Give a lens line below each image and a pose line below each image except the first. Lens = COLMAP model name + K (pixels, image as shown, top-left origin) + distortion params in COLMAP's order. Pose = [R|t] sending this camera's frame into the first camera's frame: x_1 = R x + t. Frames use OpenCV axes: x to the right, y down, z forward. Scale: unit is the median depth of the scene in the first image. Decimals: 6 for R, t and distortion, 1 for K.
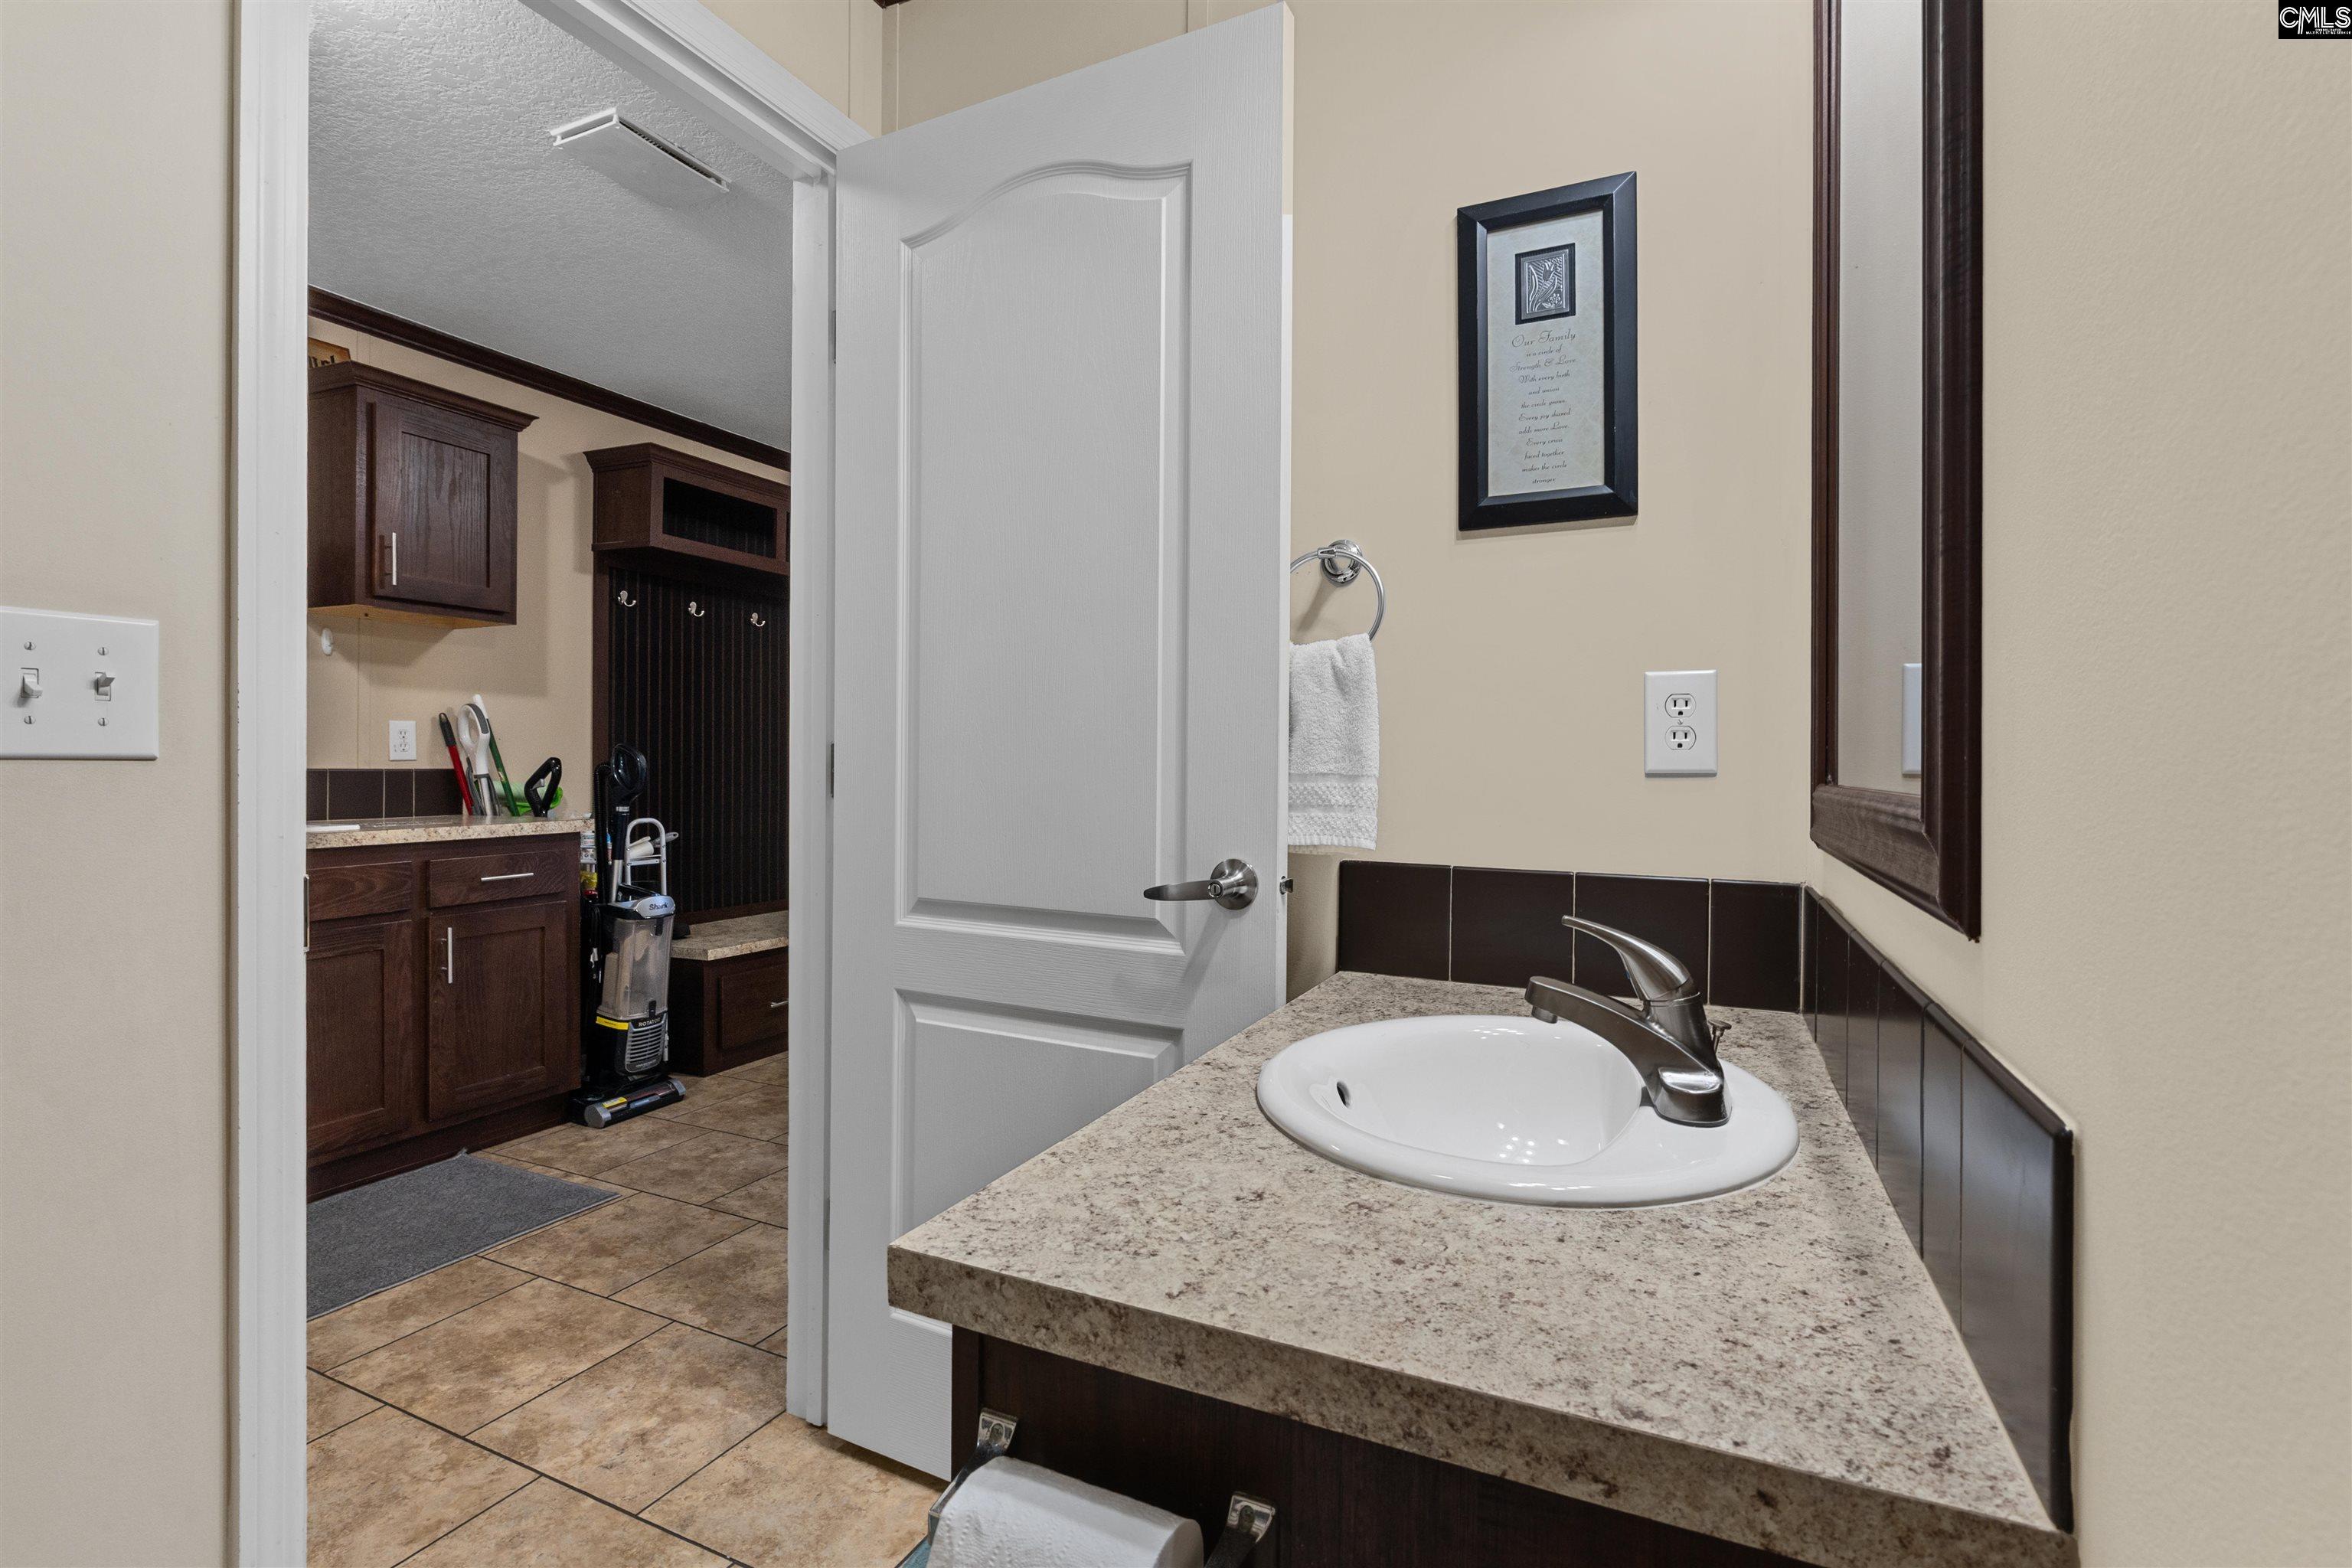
lens RADIAL K [[1084.0, 0, 1163.9], [0, 1084.0, 770.3], [0, 0, 1]] dist [-0.004233, 0.000203]
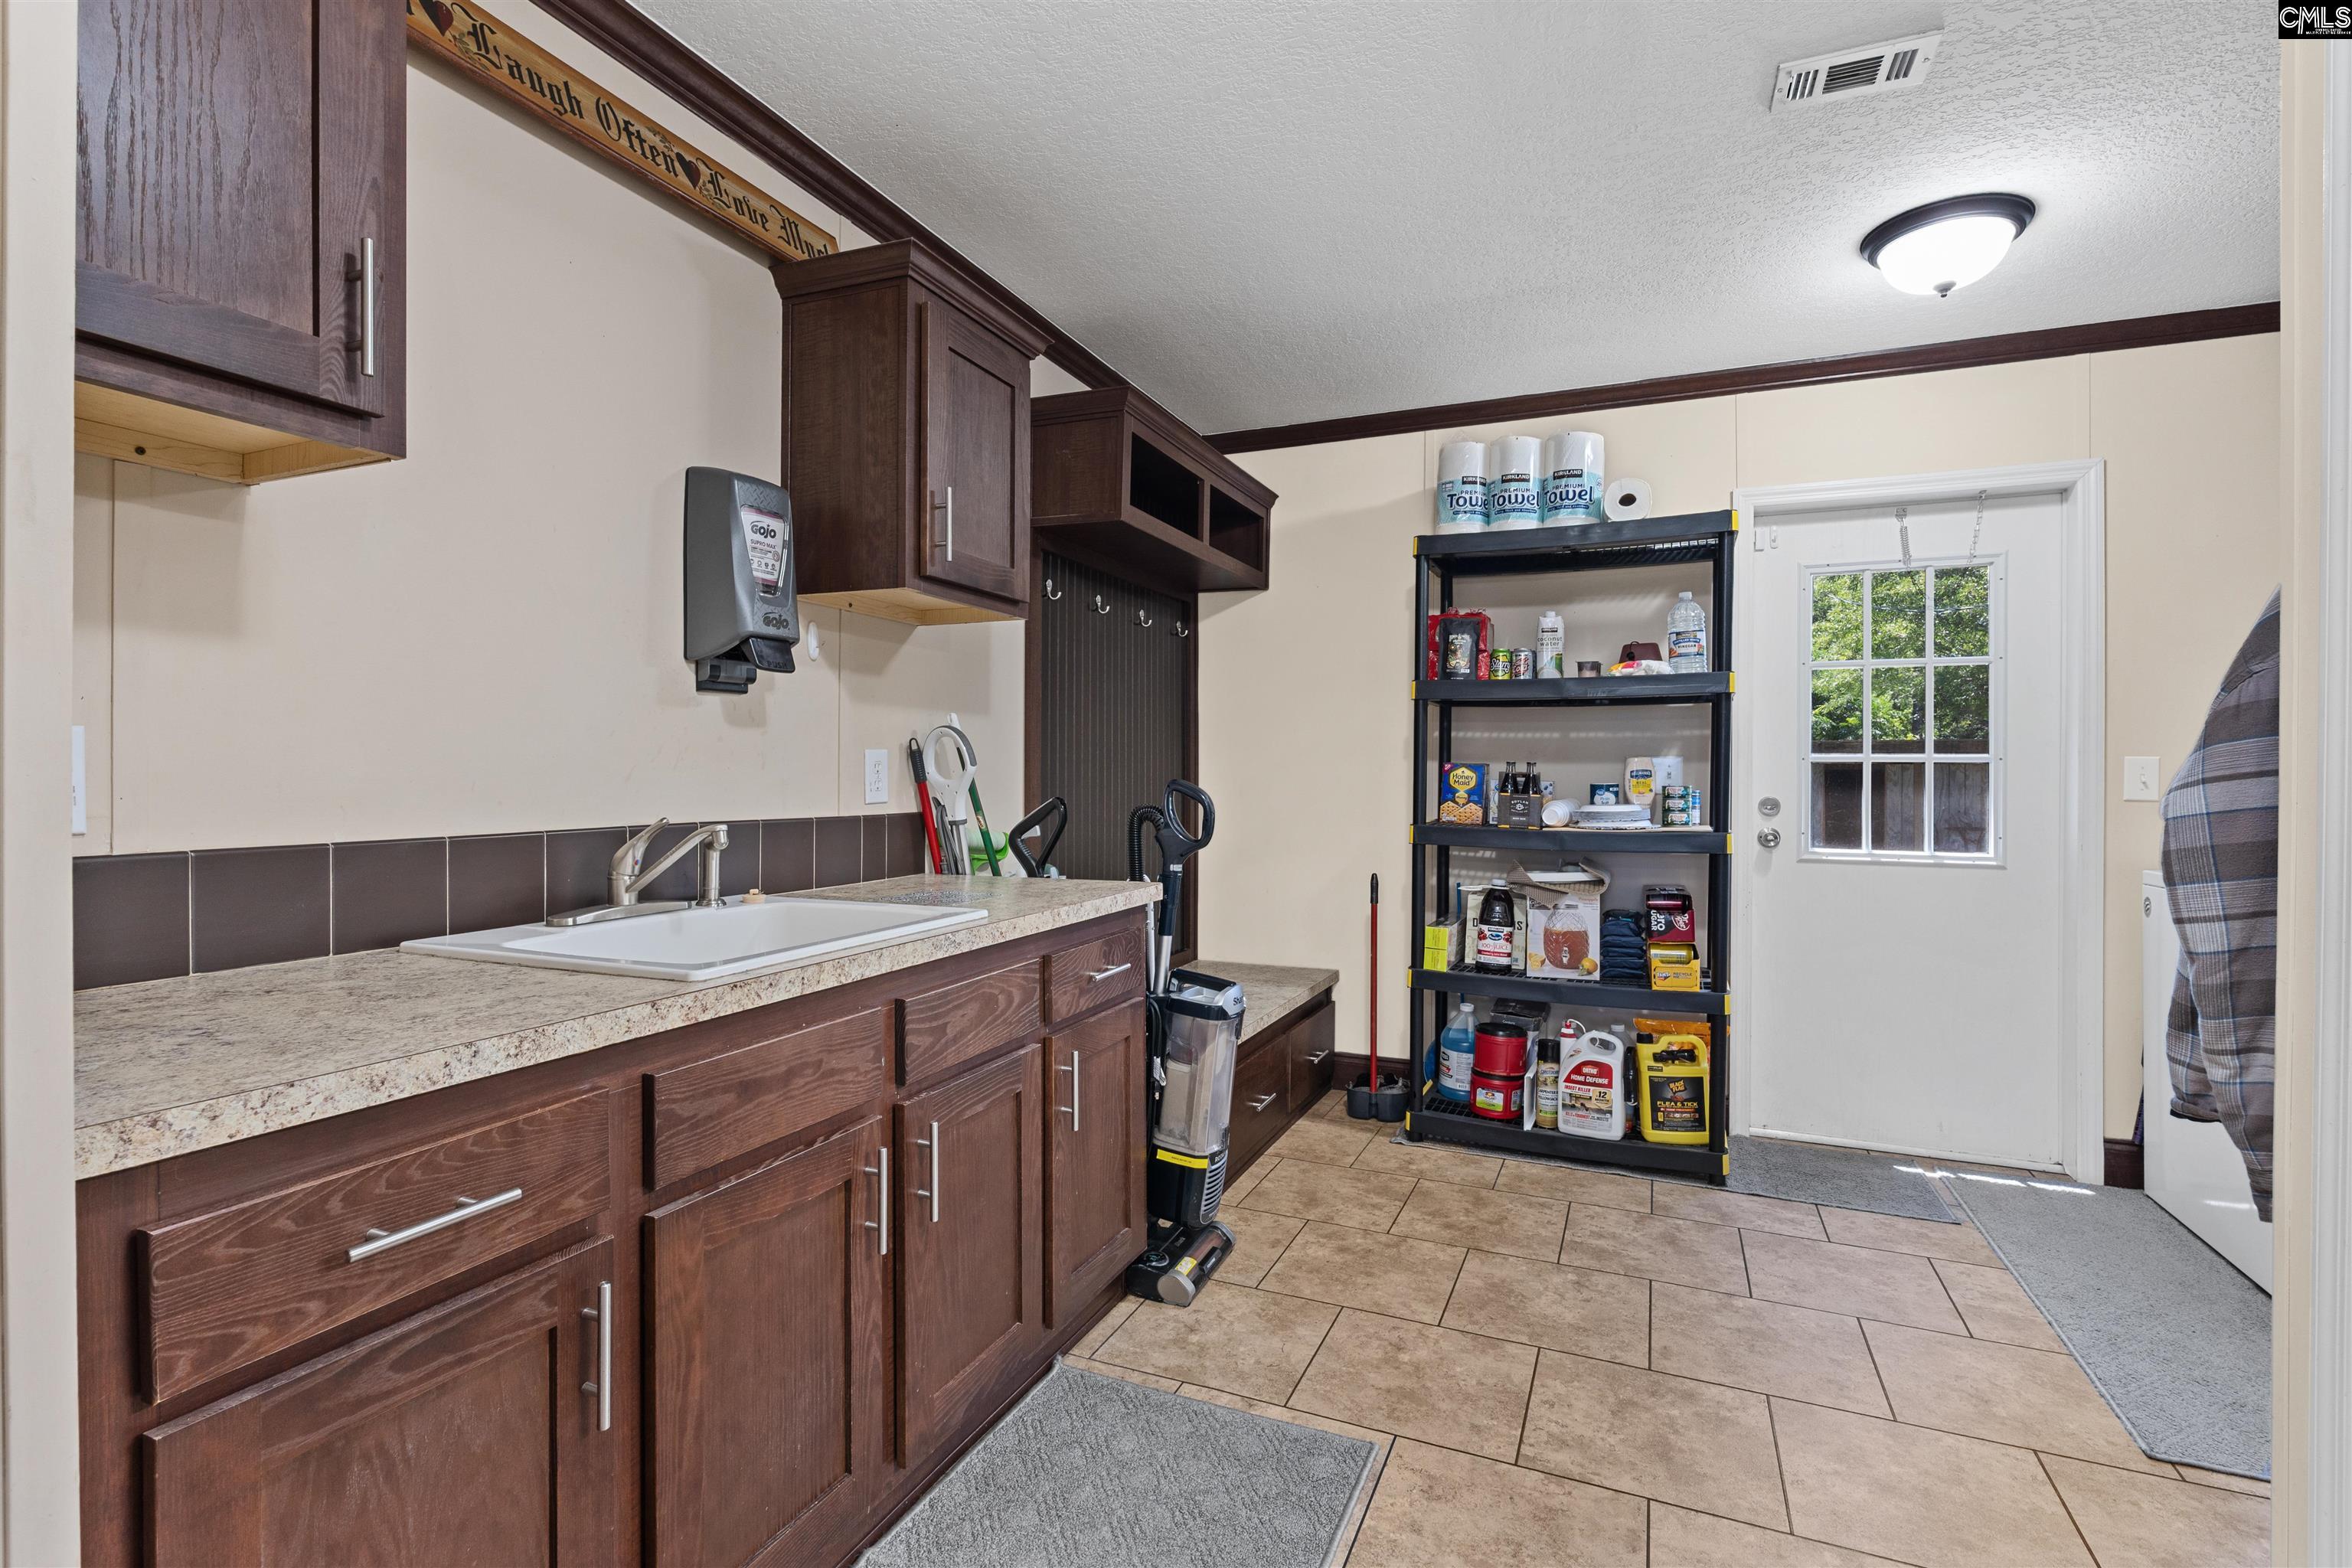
lens RADIAL K [[1084.0, 0, 1183.1], [0, 1084.0, 781.7], [0, 0, 1]] dist [-0.004233, 0.000203]
pose [[0.999456, -0.002077, 0.032929, -0.536081], [0.002057, 0.999998, 0.000646, -0.024608], [-0.032930, -0.000578, 0.999457, 0.262520]]
